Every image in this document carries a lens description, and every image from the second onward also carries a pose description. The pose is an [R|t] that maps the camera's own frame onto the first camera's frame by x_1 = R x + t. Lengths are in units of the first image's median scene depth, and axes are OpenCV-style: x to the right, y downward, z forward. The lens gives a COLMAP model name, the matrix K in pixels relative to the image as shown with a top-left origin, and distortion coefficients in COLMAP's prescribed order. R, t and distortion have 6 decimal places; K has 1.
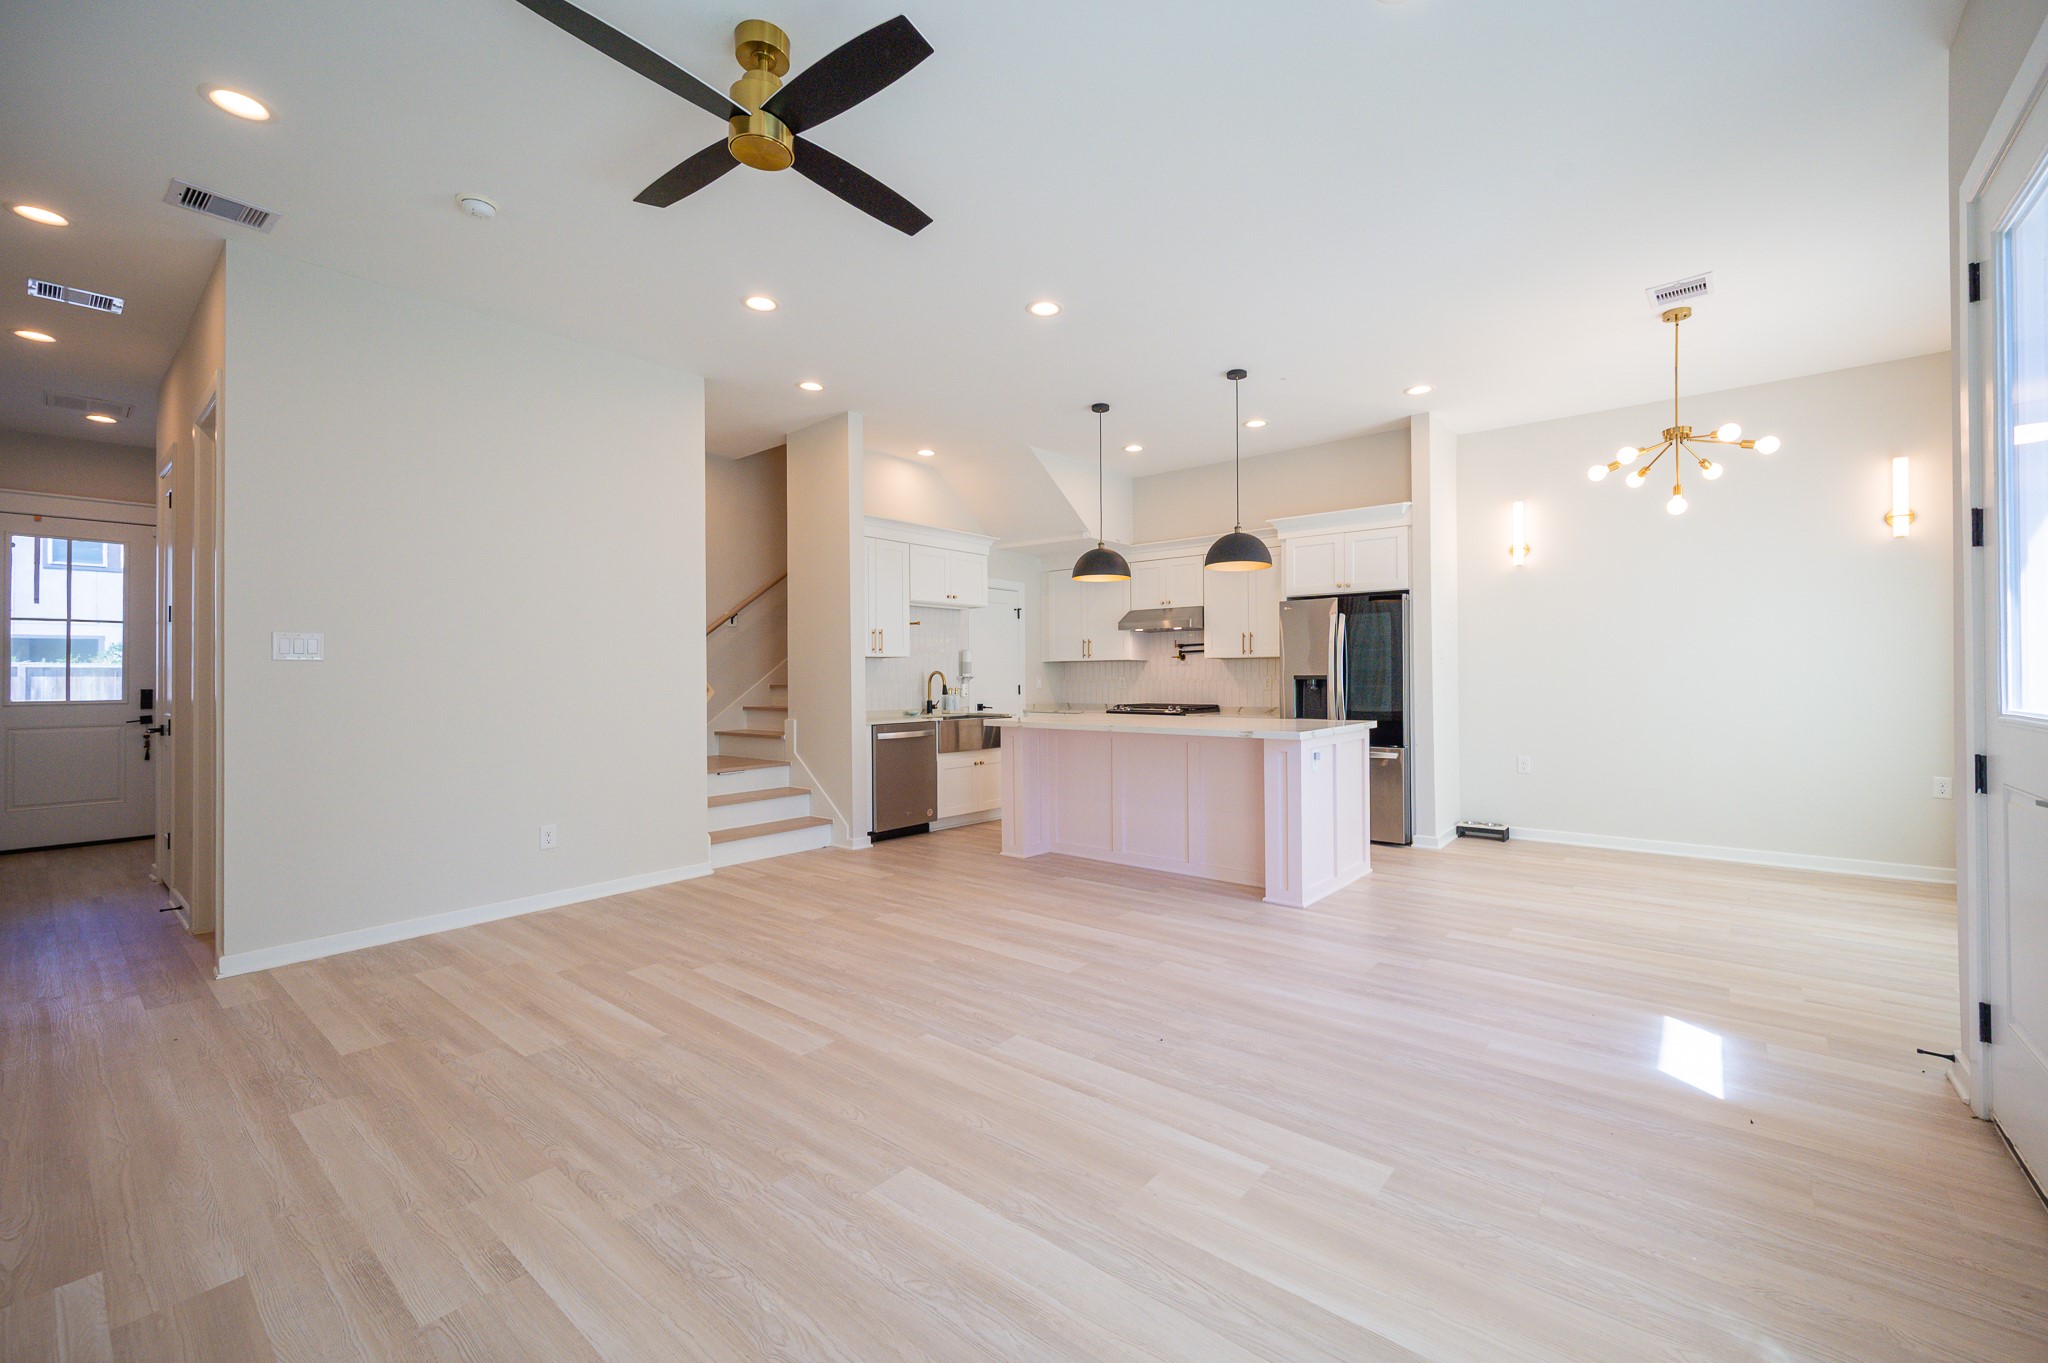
lens RADIAL K [[824.1, 0, 1019.9], [0, 824.1, 671.9], [0, 0, 1]] dist [0.012428, 0.000261]
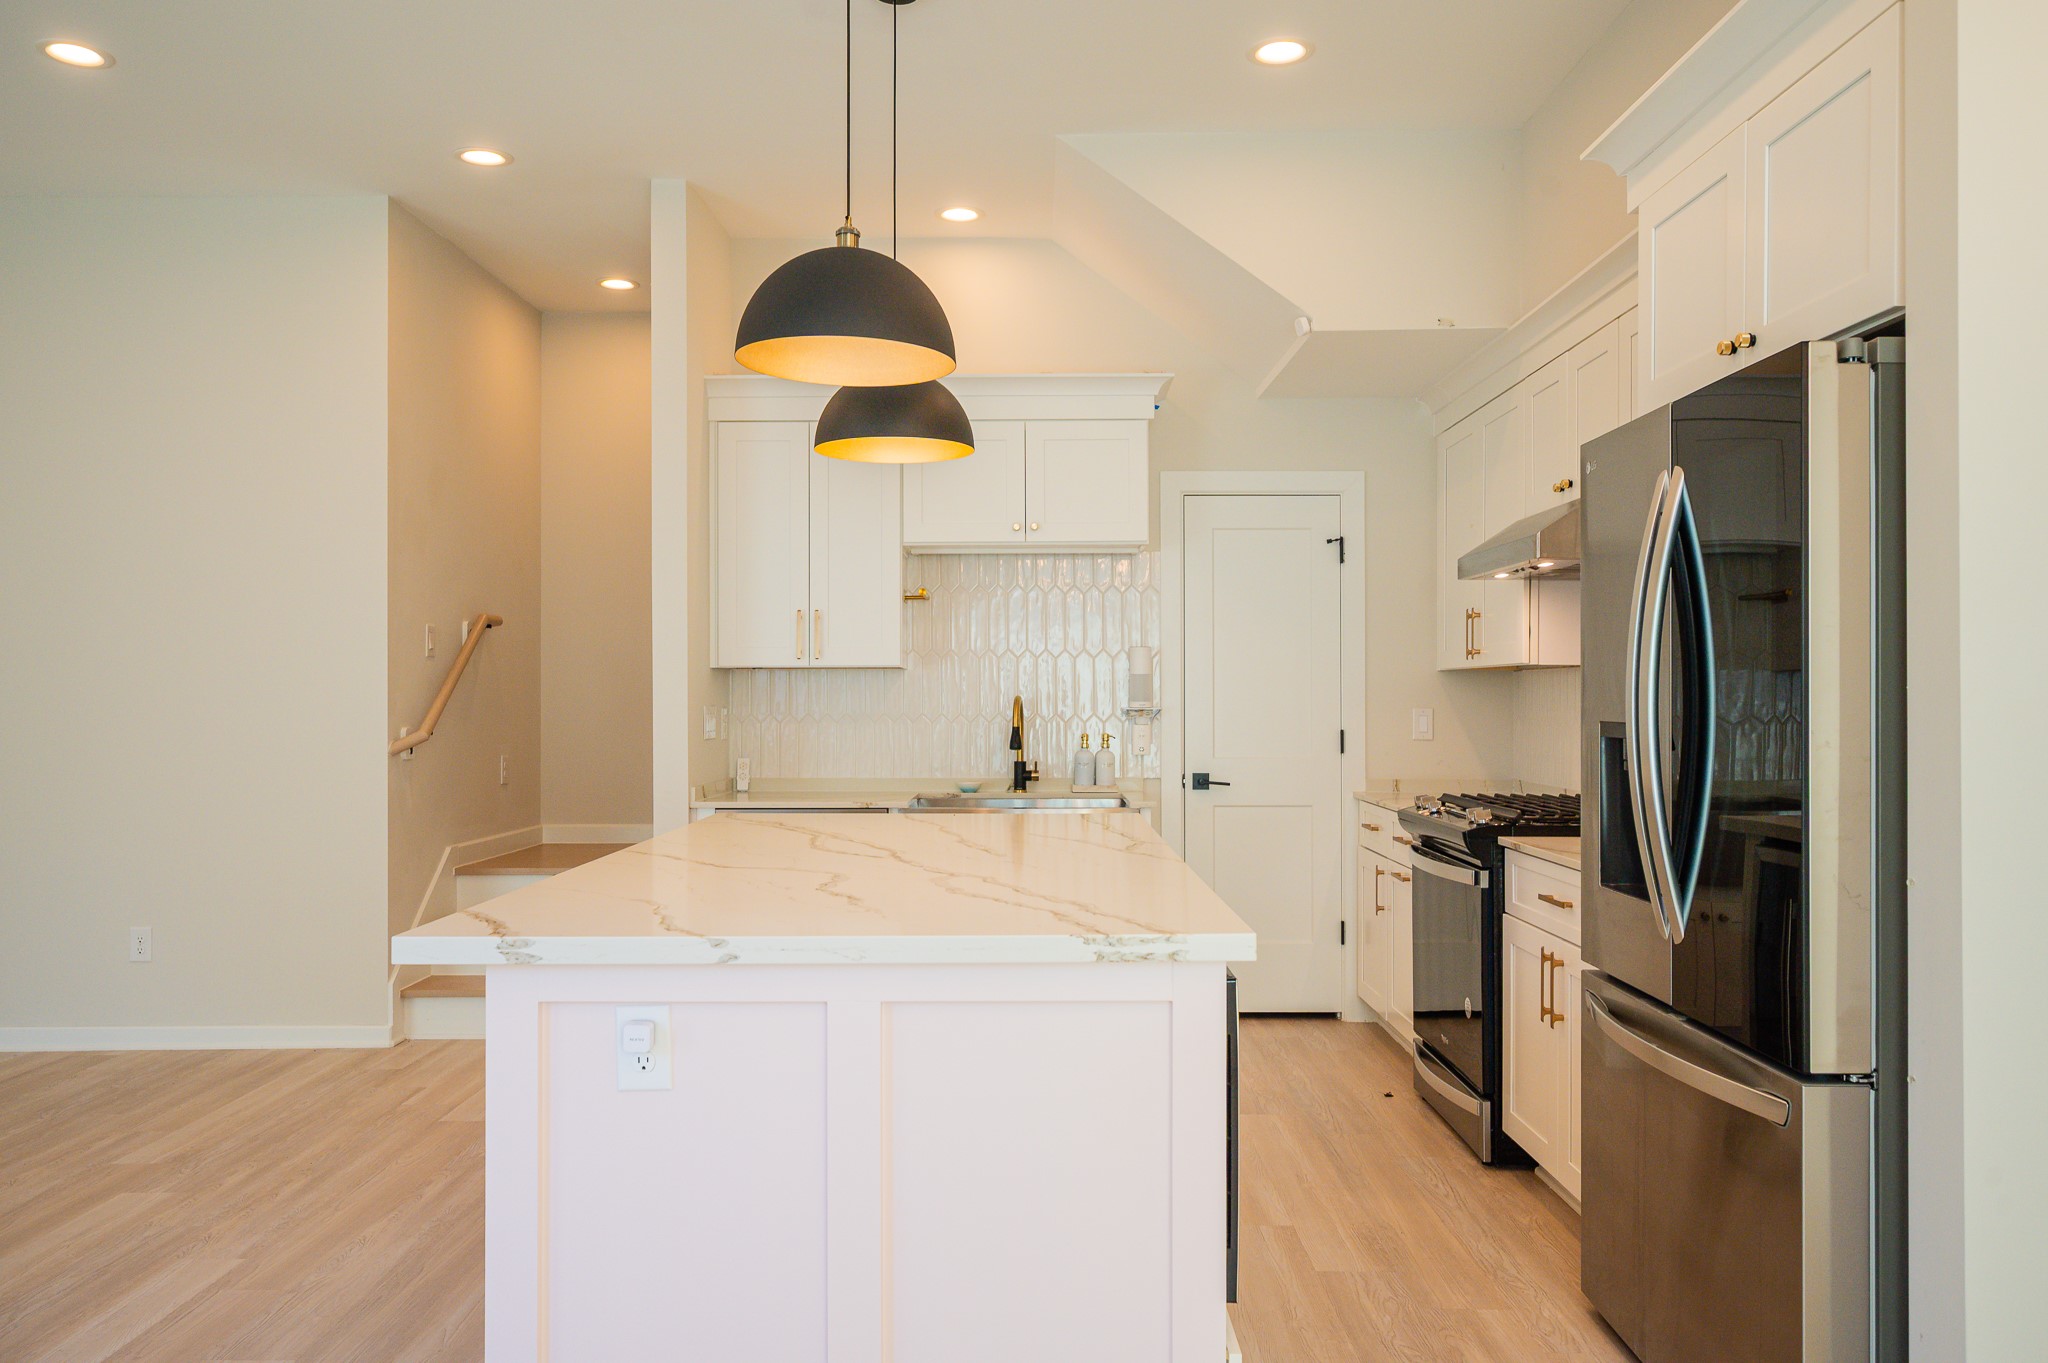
lens RADIAL K [[1397.1, 0, 1024.5], [0, 1397.1, 687.5], [0, 0, 1]] dist [-0.000176, 0.003701]
pose [[0.633880, -0.012180, -0.773336, 0.522015], [0.005462, 0.999922, -0.011271, 0.003283], [0.773412, 0.002920, 0.633897, 0.554468]]
